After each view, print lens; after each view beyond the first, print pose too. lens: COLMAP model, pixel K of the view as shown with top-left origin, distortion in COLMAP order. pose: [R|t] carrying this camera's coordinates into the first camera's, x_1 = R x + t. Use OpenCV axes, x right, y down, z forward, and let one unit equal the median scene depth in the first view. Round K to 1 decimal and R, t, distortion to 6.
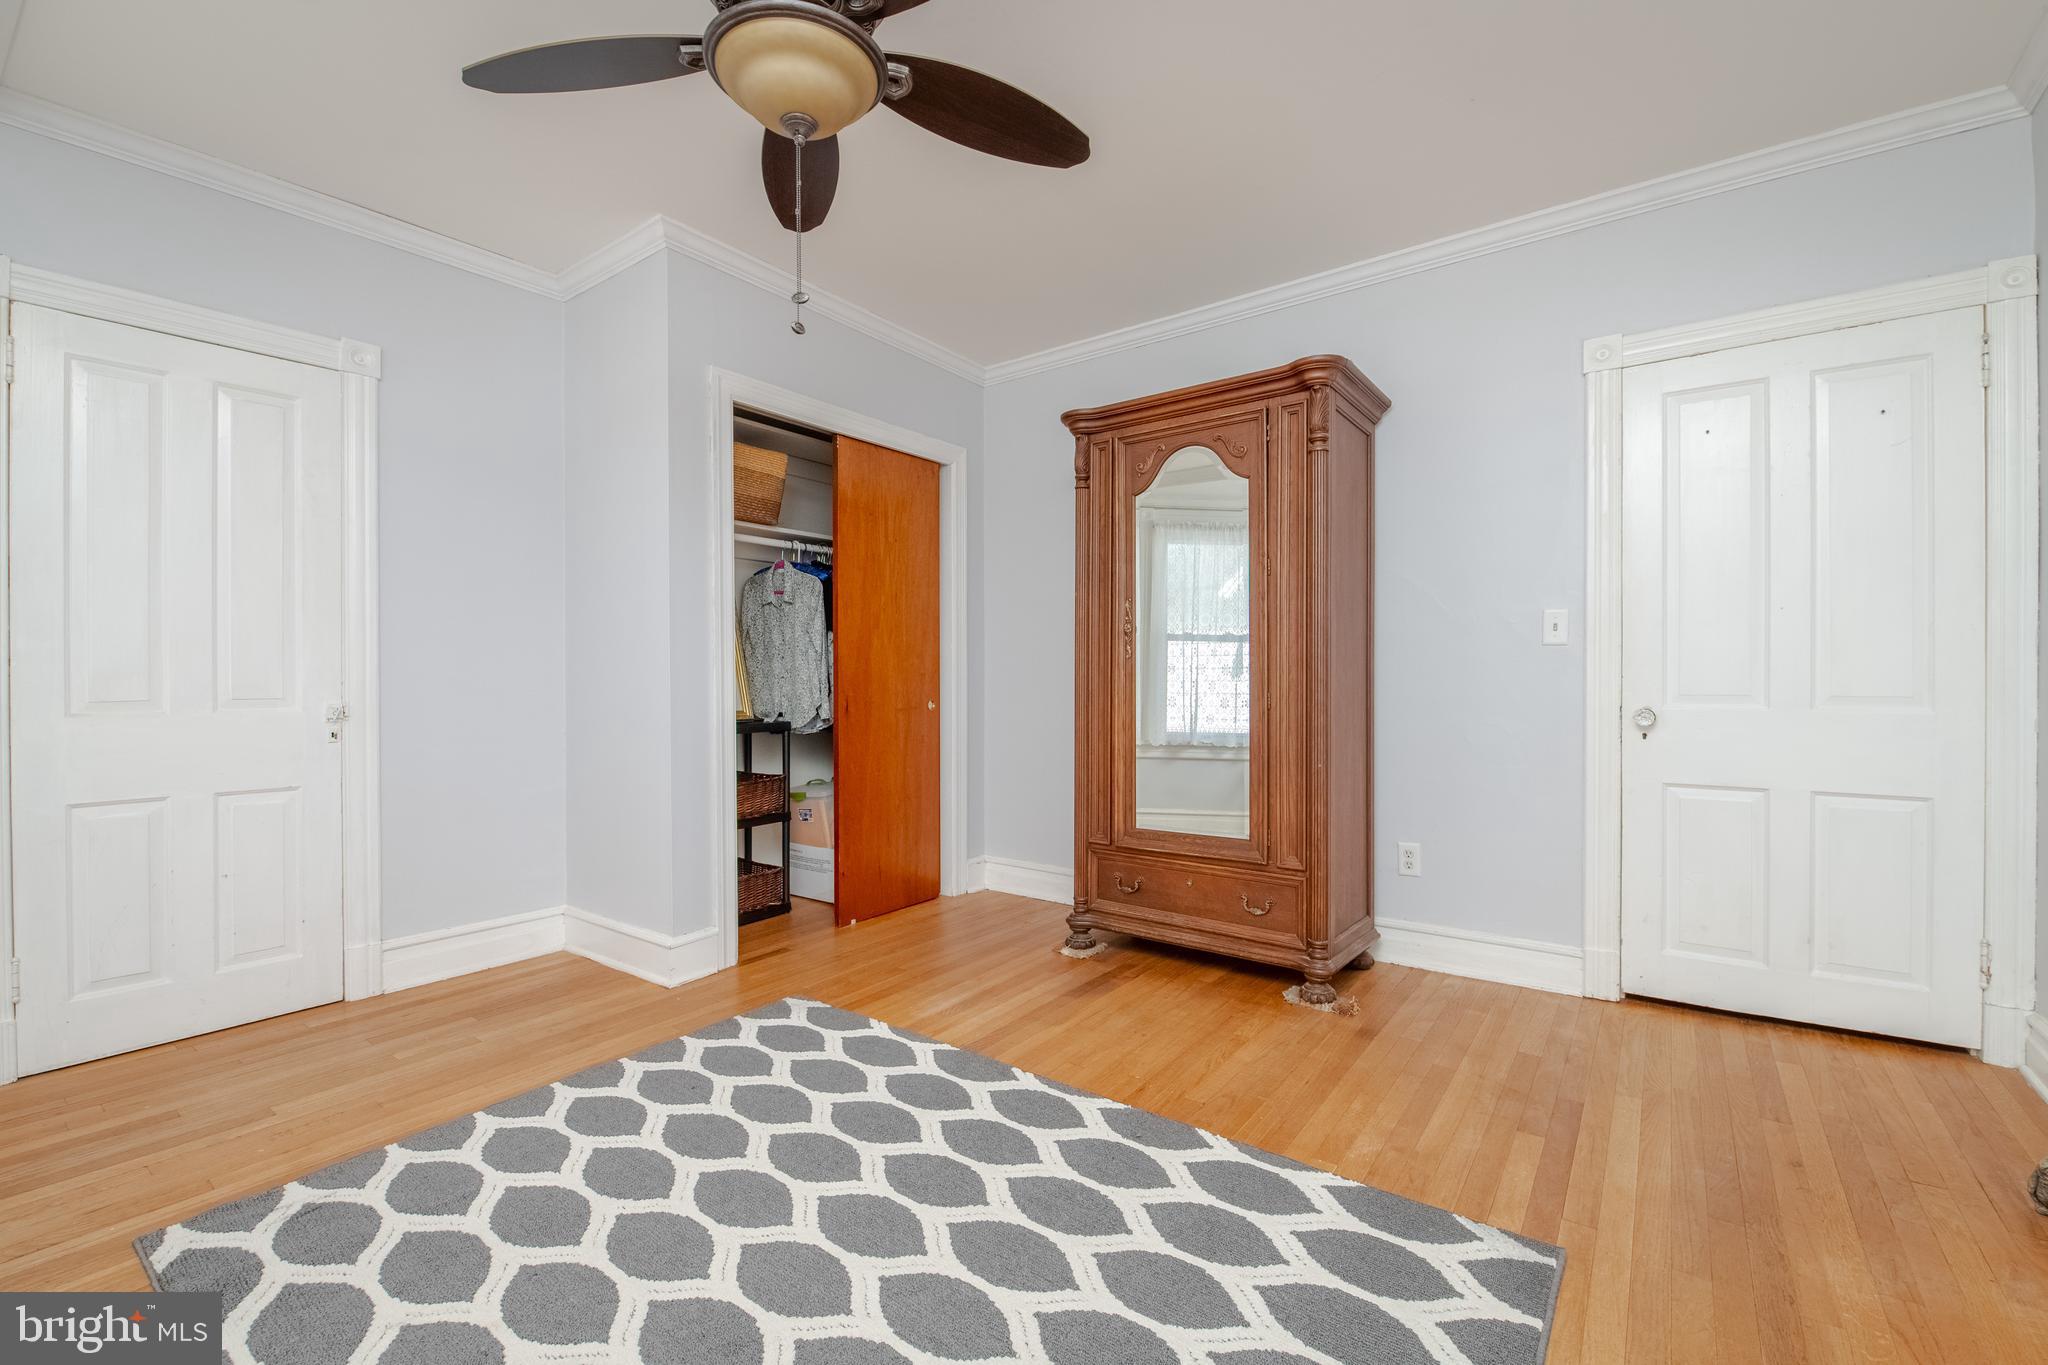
lens RADIAL K [[873.1, 0, 1032.6], [0, 873.1, 683.2], [0, 0, 1]] dist [-0.000244, -0.003115]
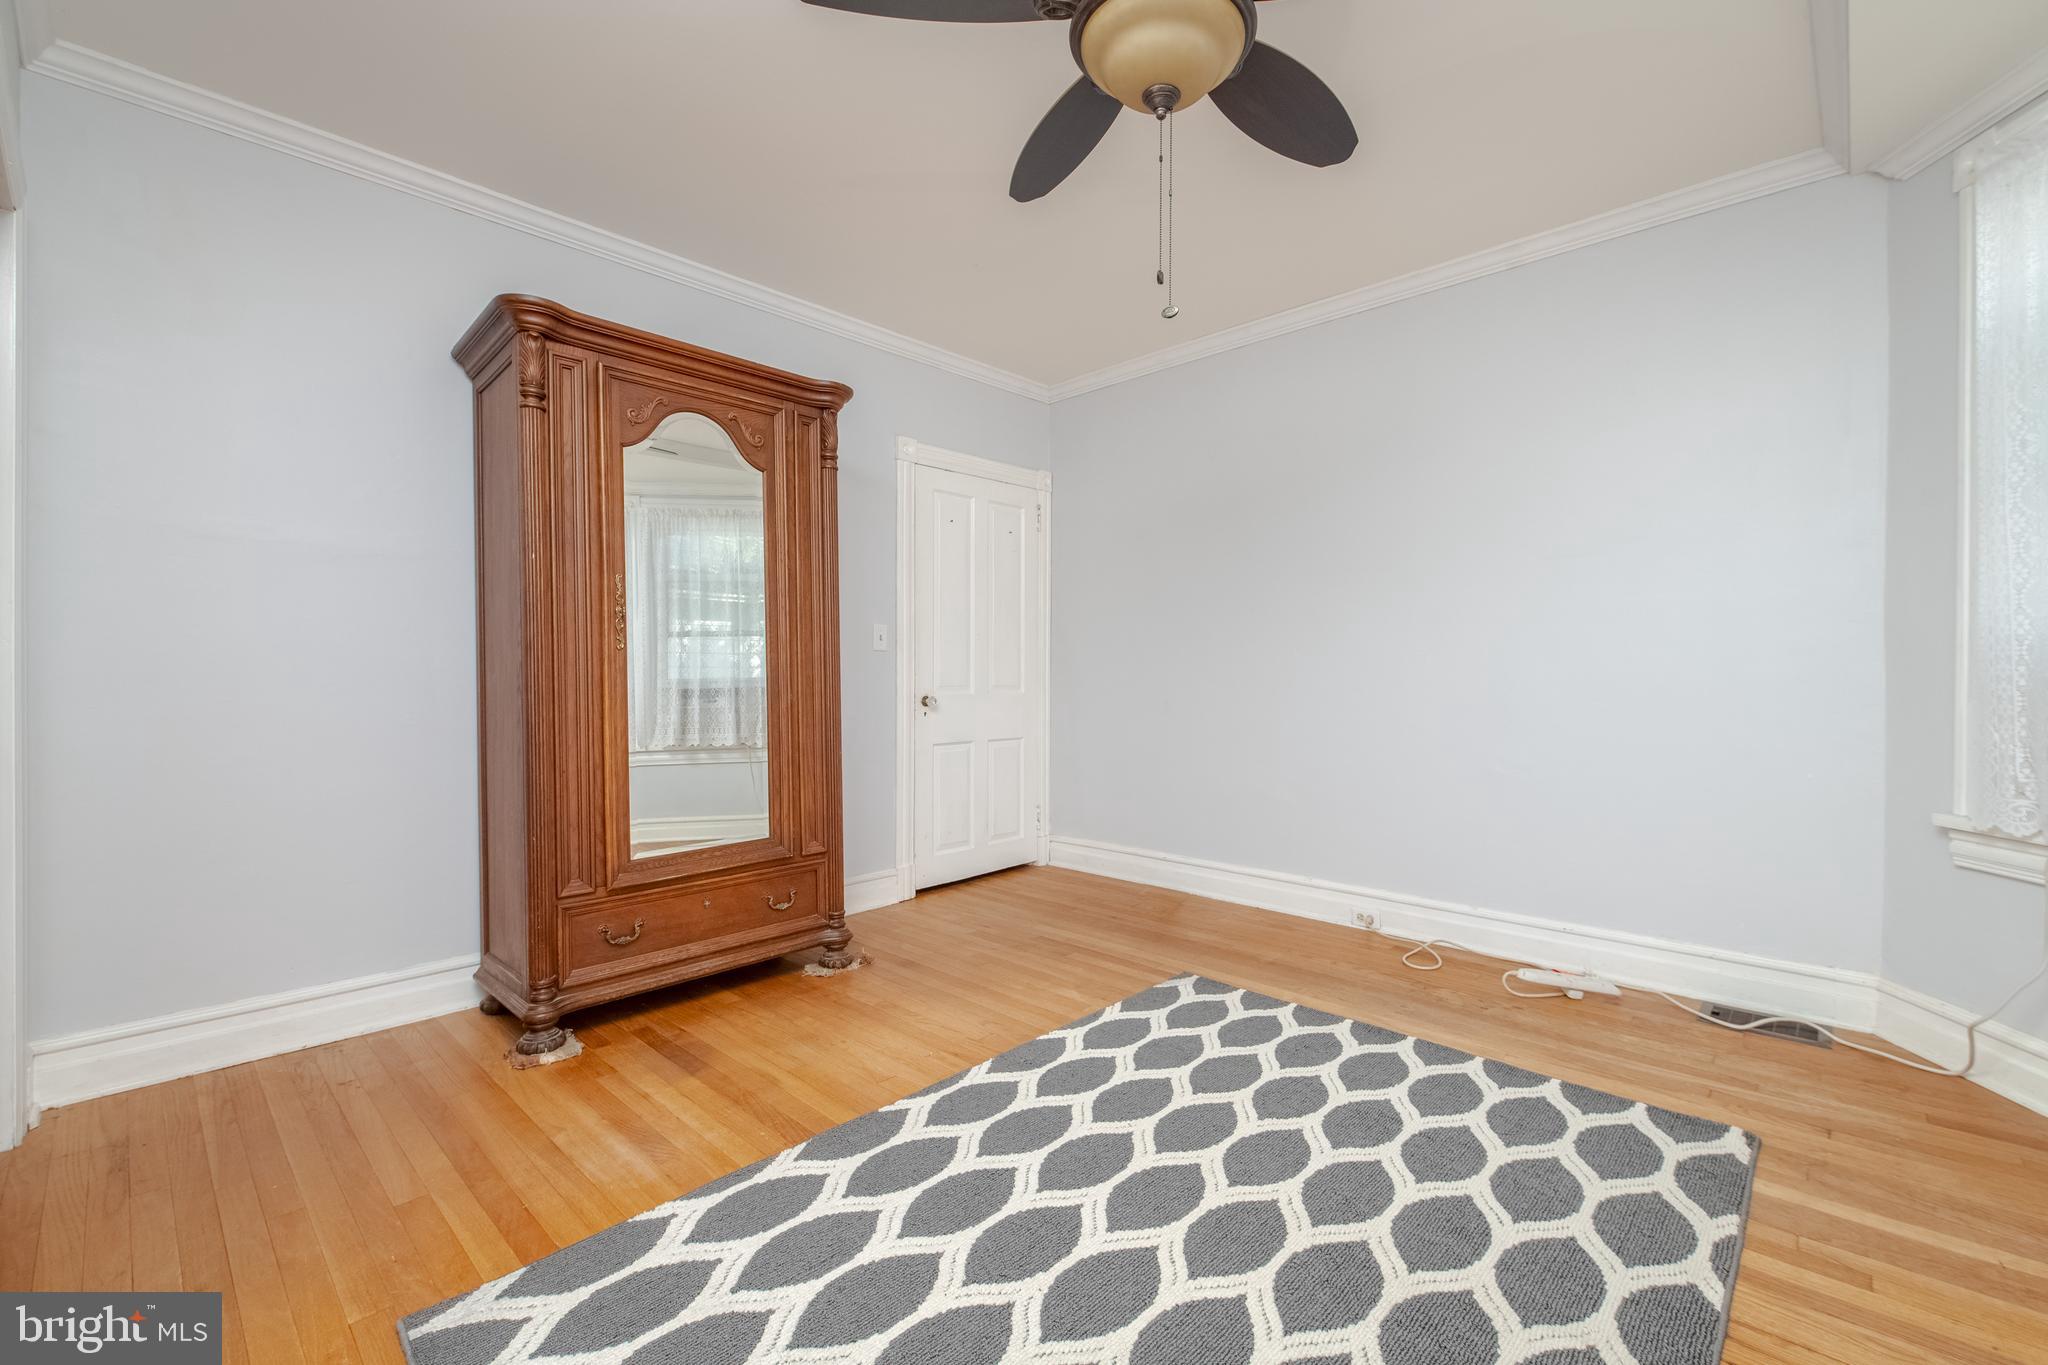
lens RADIAL K [[873.1, 0, 1057.2], [0, 873.1, 684.8], [0, 0, 1]] dist [-0.000244, -0.003115]
pose [[0.096631, -0.009060, 0.995279, -0.727185], [0.005017, 0.999950, 0.008616, -0.001619], [-0.995308, 0.004161, 0.096671, 0.596666]]
